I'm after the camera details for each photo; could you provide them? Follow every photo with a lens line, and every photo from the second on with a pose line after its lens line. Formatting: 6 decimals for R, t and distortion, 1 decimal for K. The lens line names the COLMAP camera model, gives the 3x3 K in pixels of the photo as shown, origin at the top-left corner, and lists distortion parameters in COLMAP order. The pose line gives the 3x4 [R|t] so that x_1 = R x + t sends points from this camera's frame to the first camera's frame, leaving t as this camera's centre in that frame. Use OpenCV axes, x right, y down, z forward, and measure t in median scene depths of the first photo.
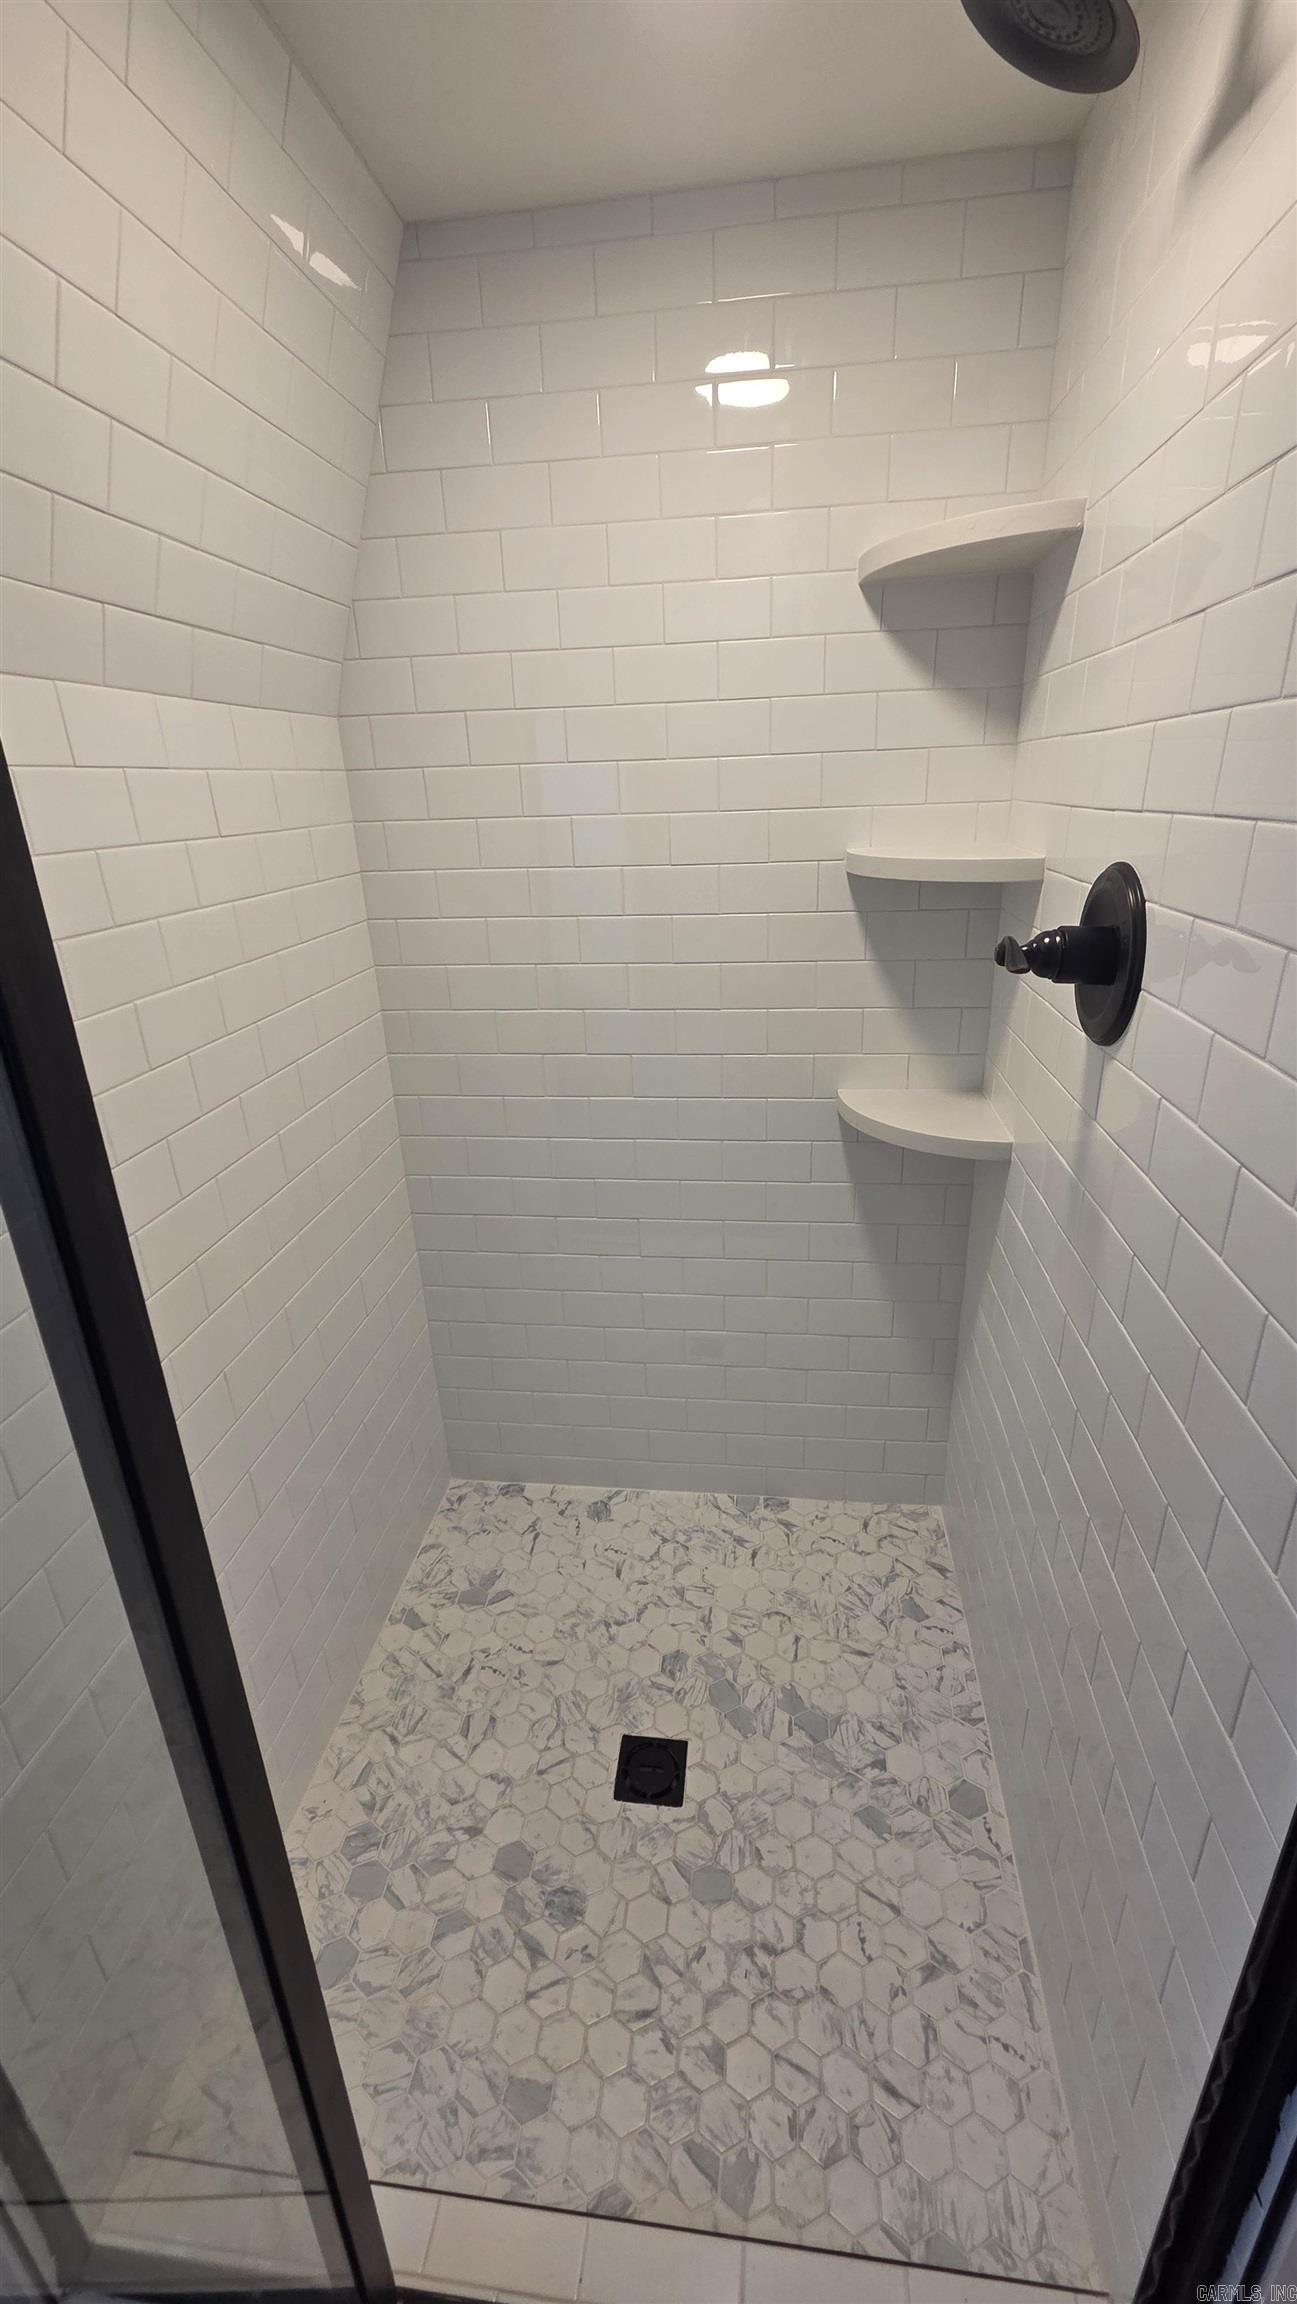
lens RADIAL K [[938.2, 0, 653.3], [0, 938.2, 1149.9], [0, 0, 1]] dist [0.000300, 0.000093]
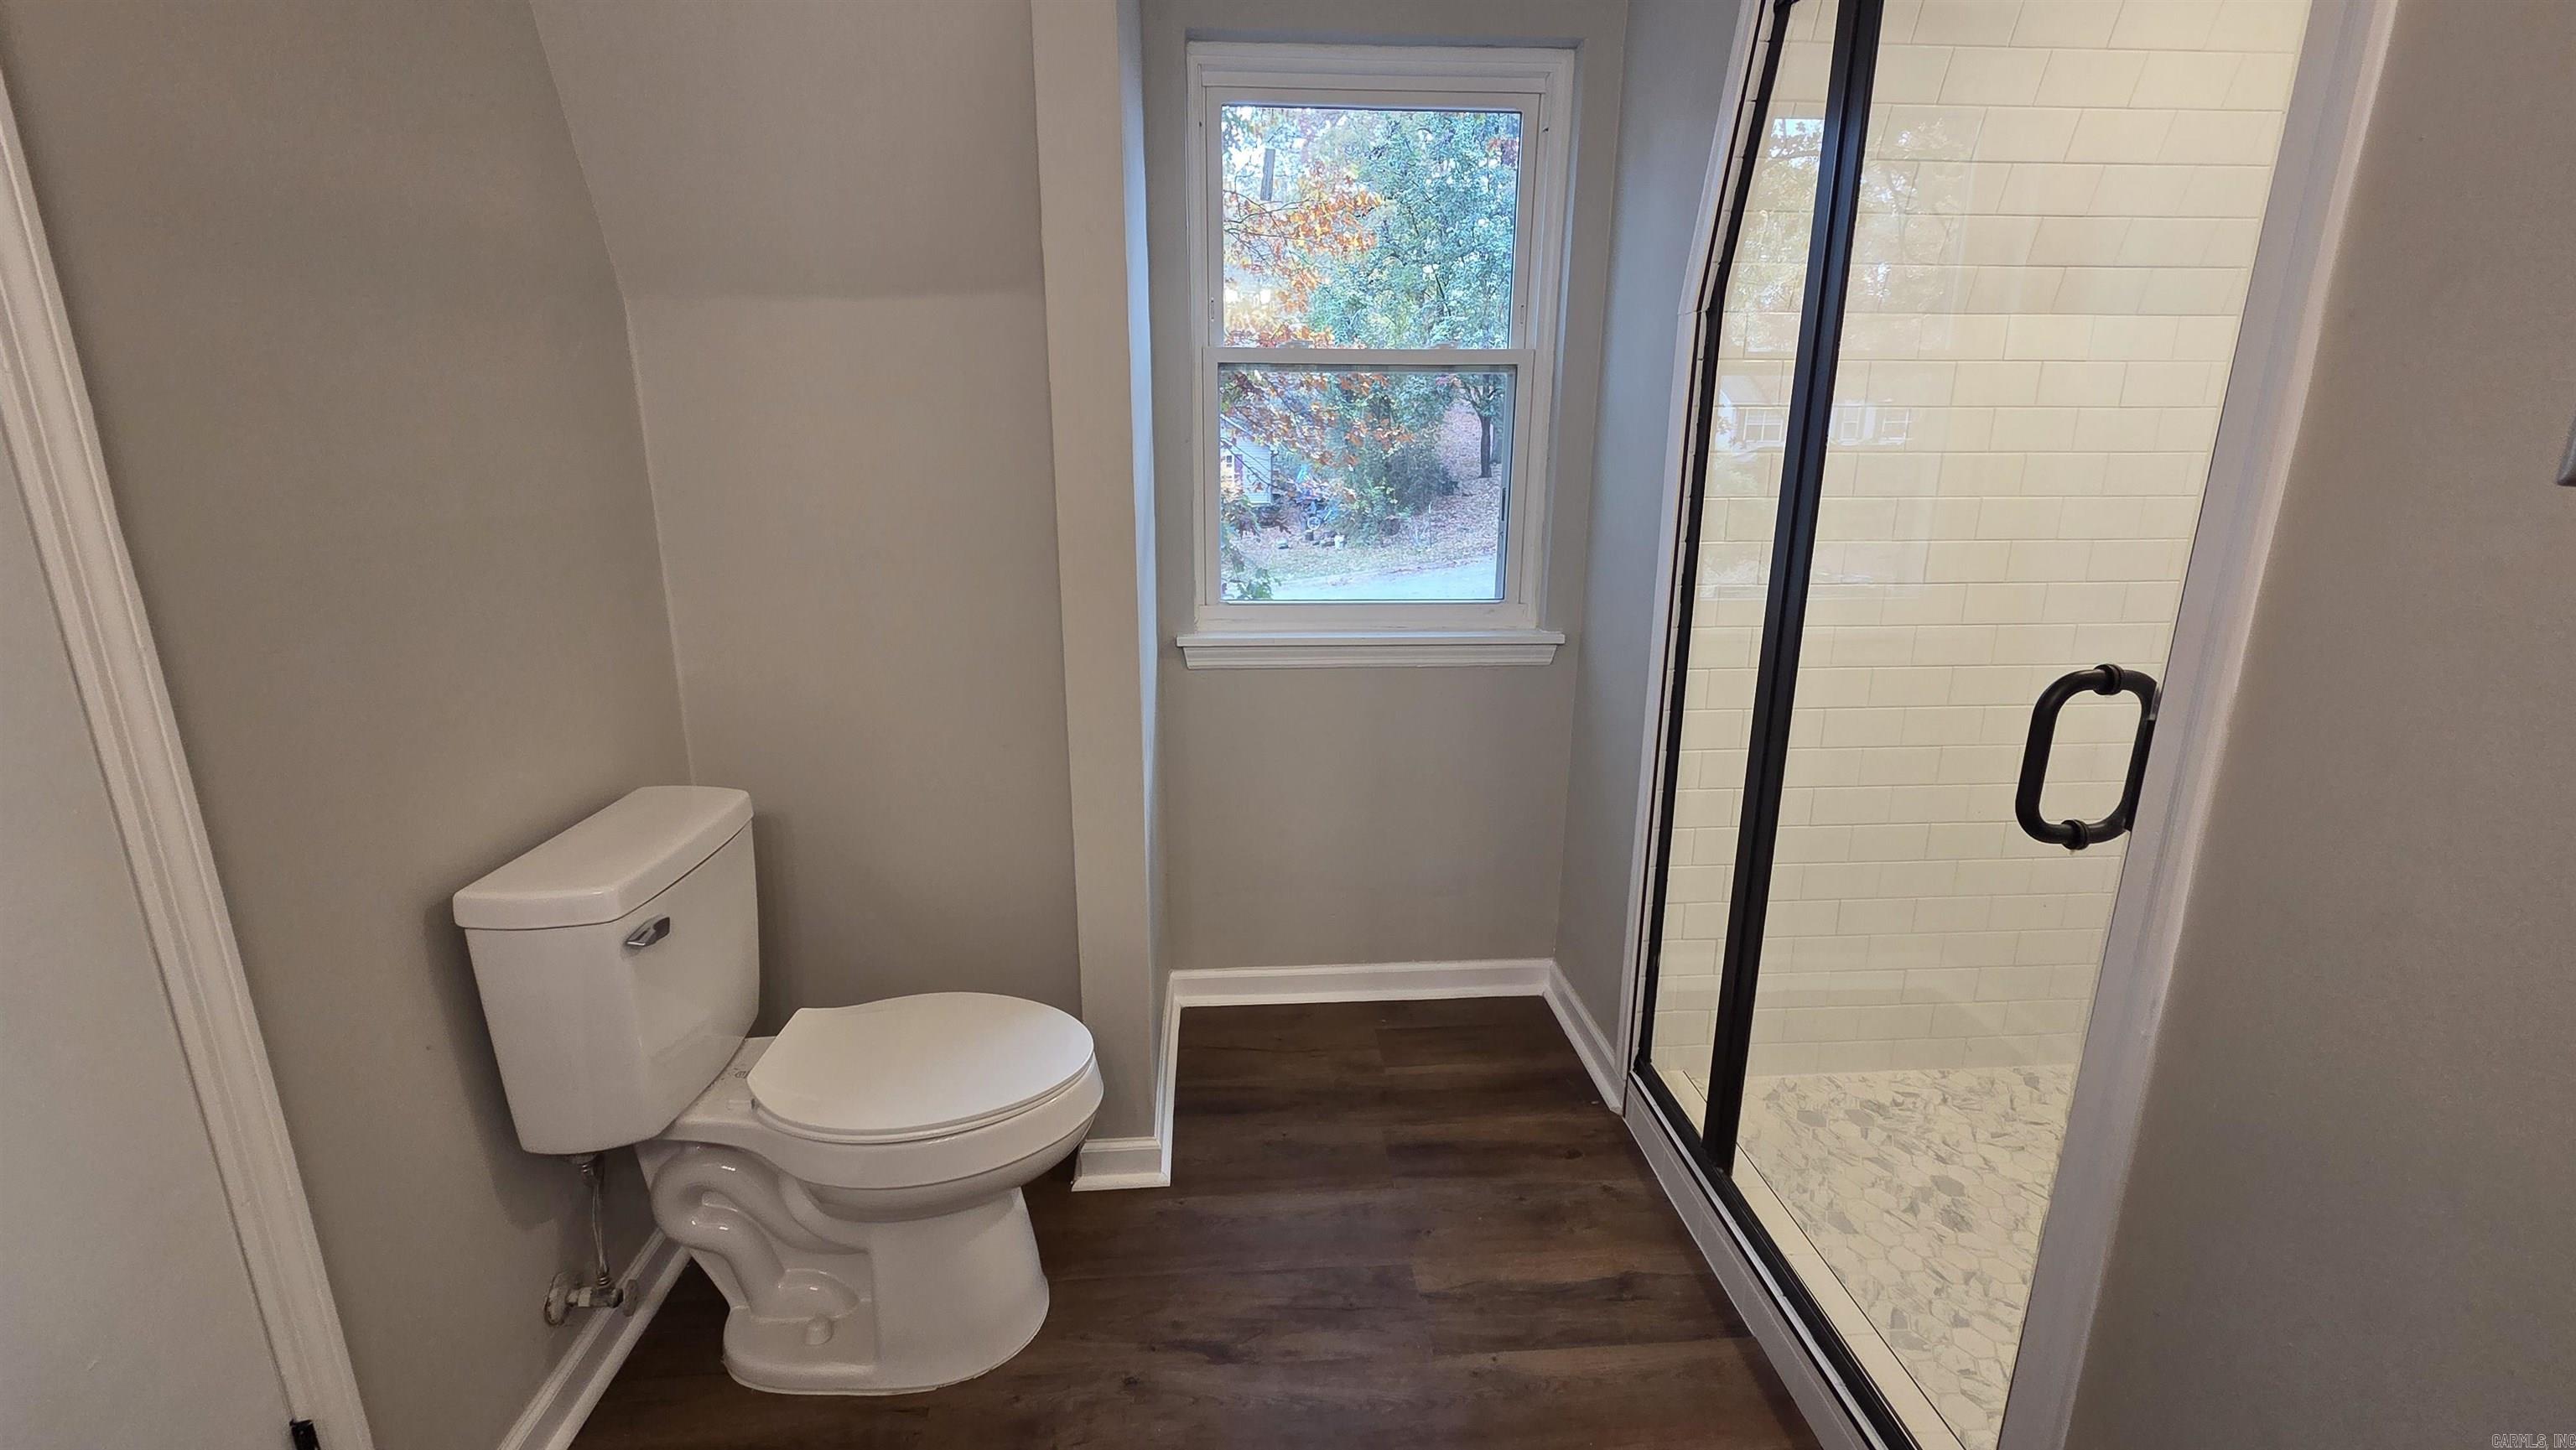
lens RADIAL K [[1049.0, 0, 1284.3], [0, 1049.0, 712.9], [0, 0, 1]] dist [0.000300, 0.000093]
pose [[0.176192, 0.274115, -0.945419, 0.869752], [-0.360554, 0.911668, 0.197135, 0.214592], [0.915946, 0.306141, 0.259462, -0.401016]]
